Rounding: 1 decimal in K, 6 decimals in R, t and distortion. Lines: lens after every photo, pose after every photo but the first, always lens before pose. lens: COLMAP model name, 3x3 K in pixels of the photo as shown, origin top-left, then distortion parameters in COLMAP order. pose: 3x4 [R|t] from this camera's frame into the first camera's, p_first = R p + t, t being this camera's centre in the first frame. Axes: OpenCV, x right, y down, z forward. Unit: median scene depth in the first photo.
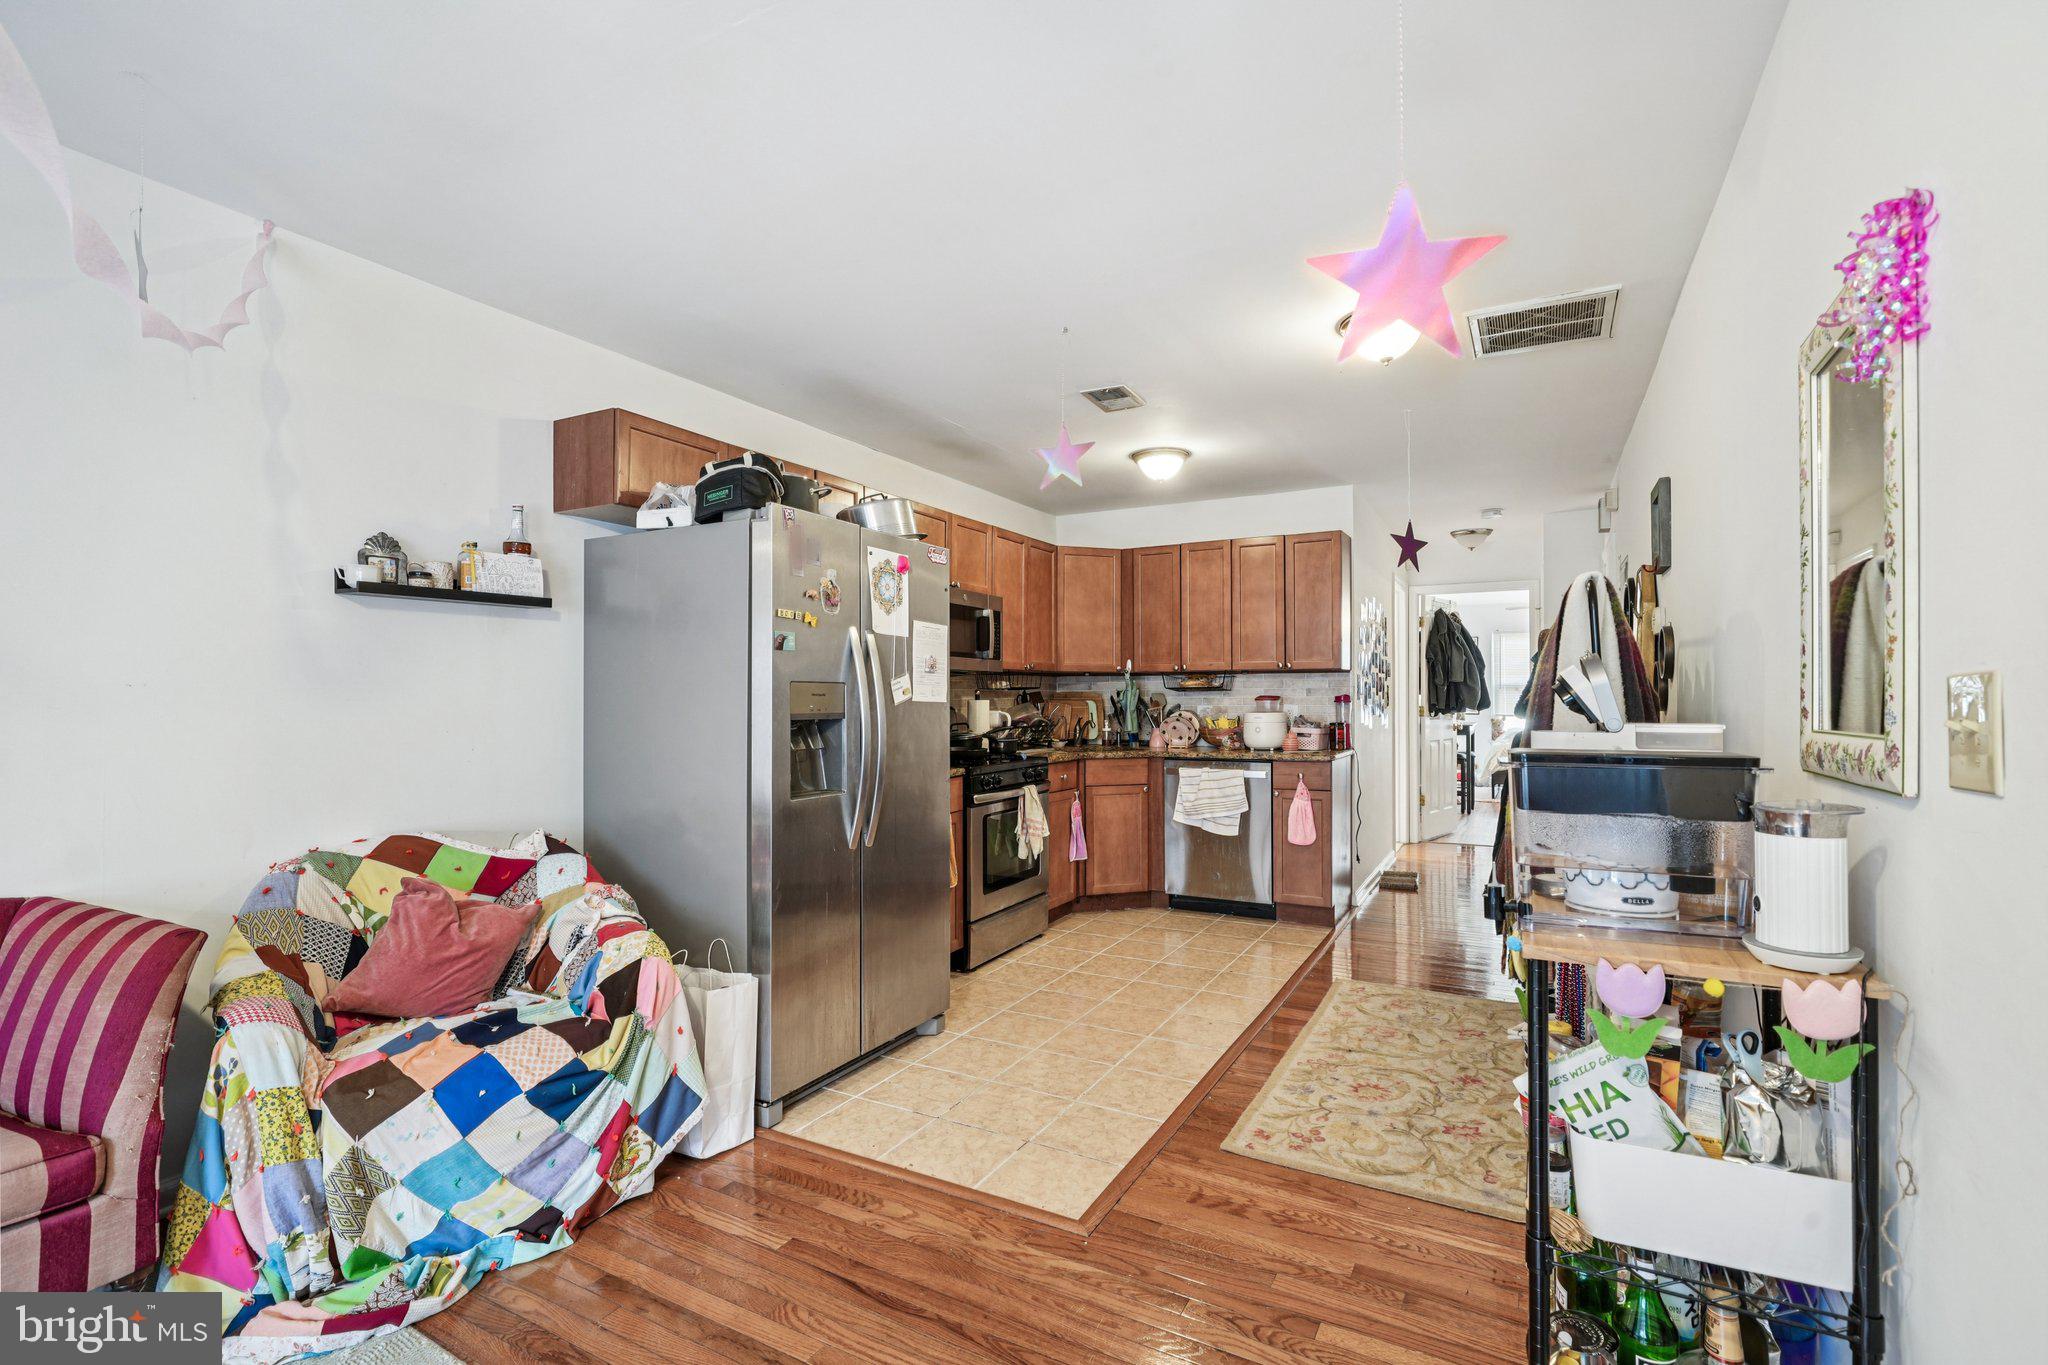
lens RADIAL K [[931.3, 0, 1026.0], [0, 931.3, 687.2], [0, 0, 1]] dist [0.000867, 0.000058]
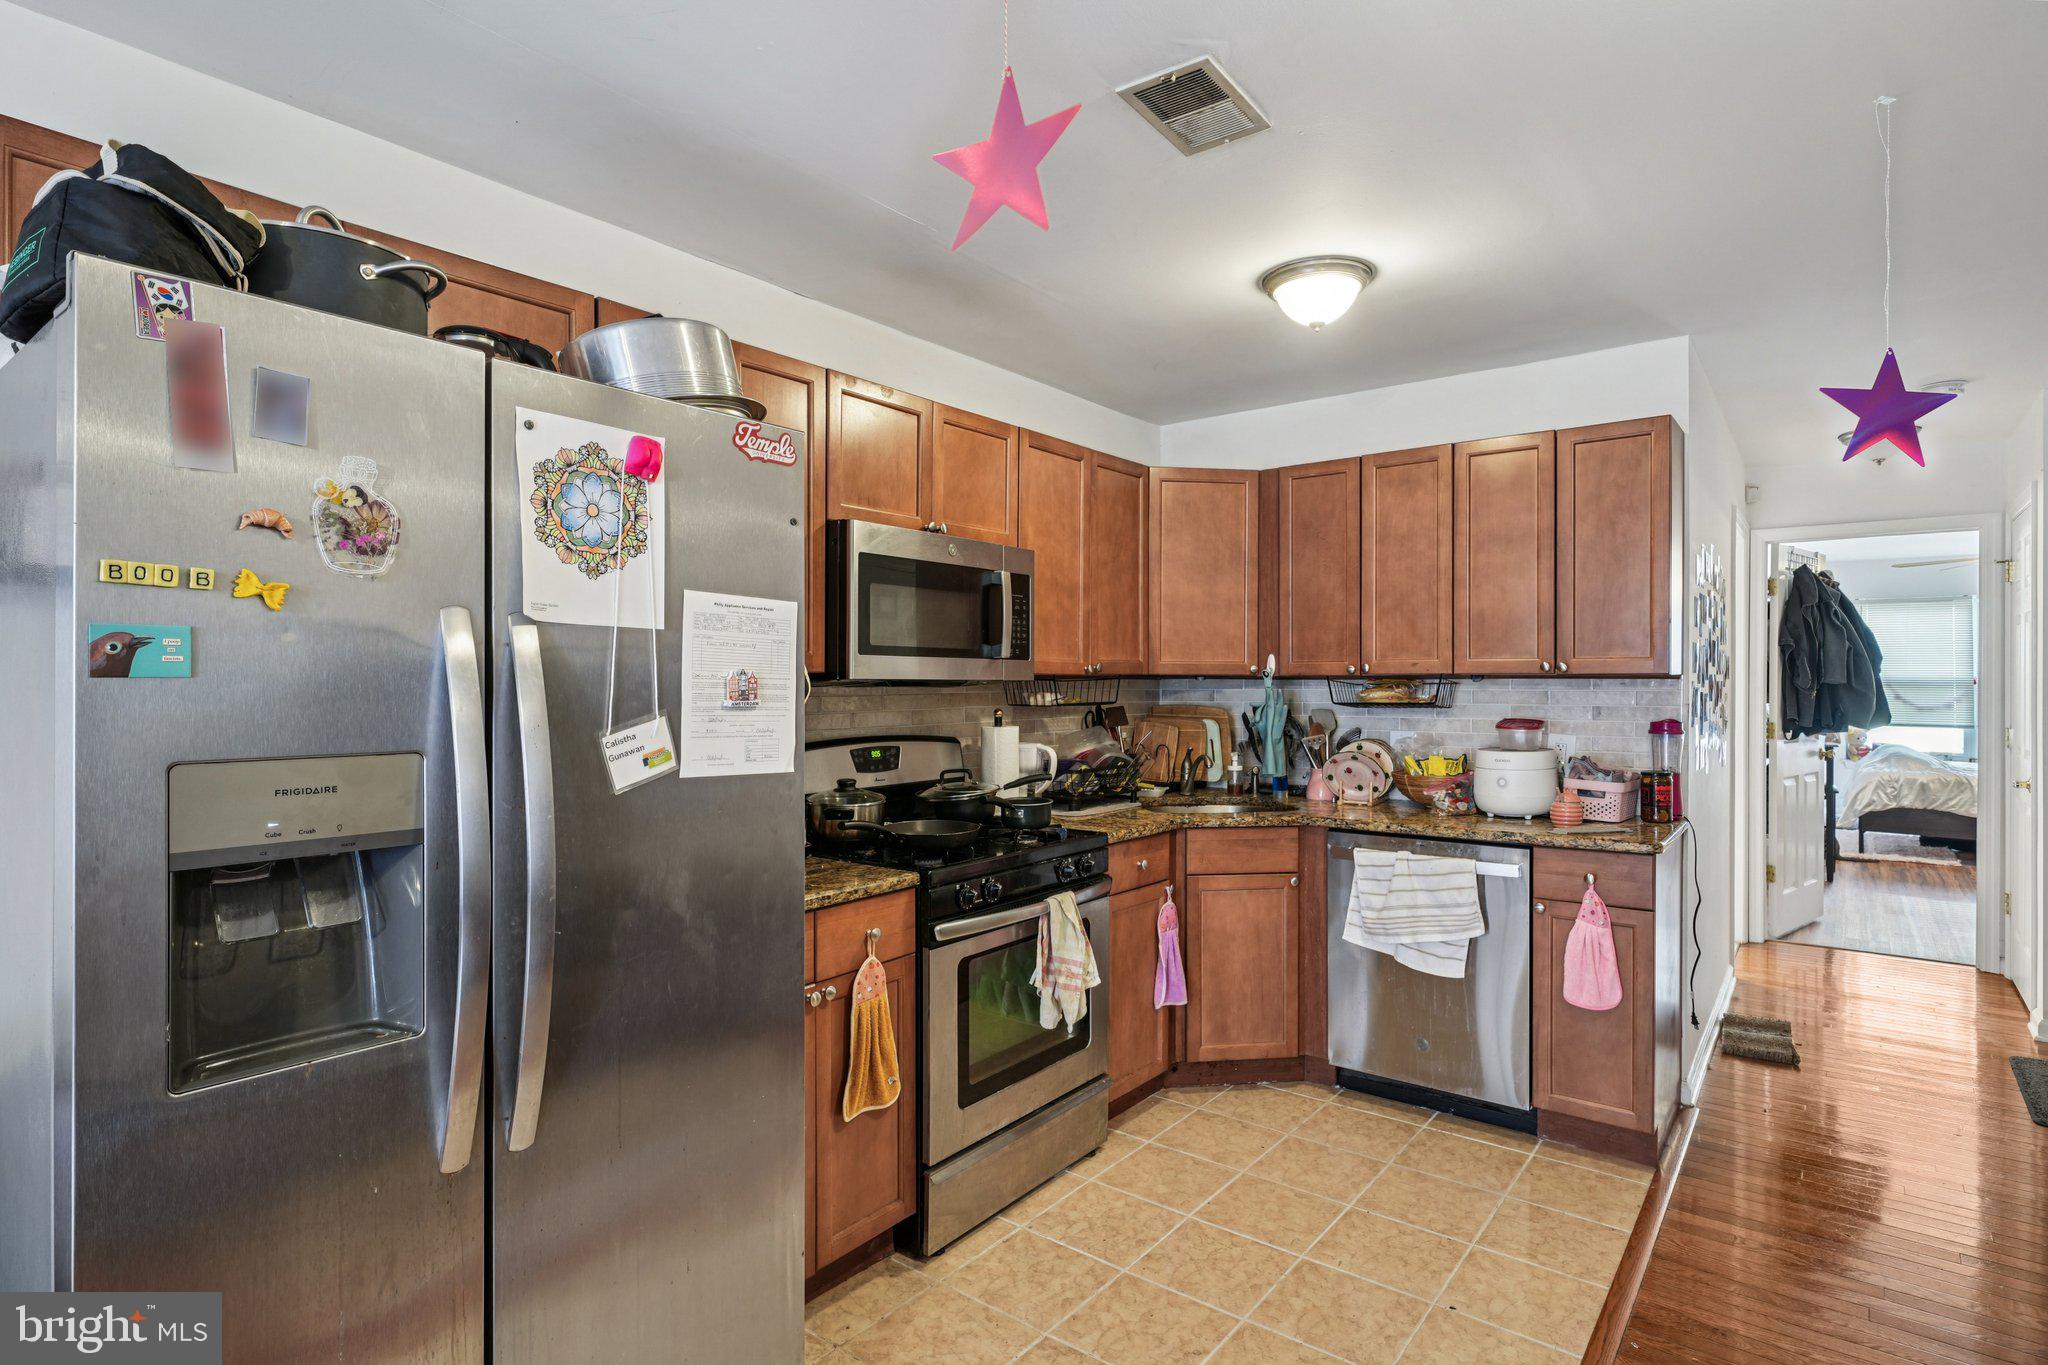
lens RADIAL K [[1036.8, 0, 1020.1], [0, 1036.8, 679.9], [0, 0, 1]] dist [-0.003845, -0.001730]
pose [[0.985461, 0.003066, -0.169873, 0.071000], [-0.001154, 0.999935, 0.011357, -0.022509], [0.169897, -0.010996, 0.985401, 0.346618]]
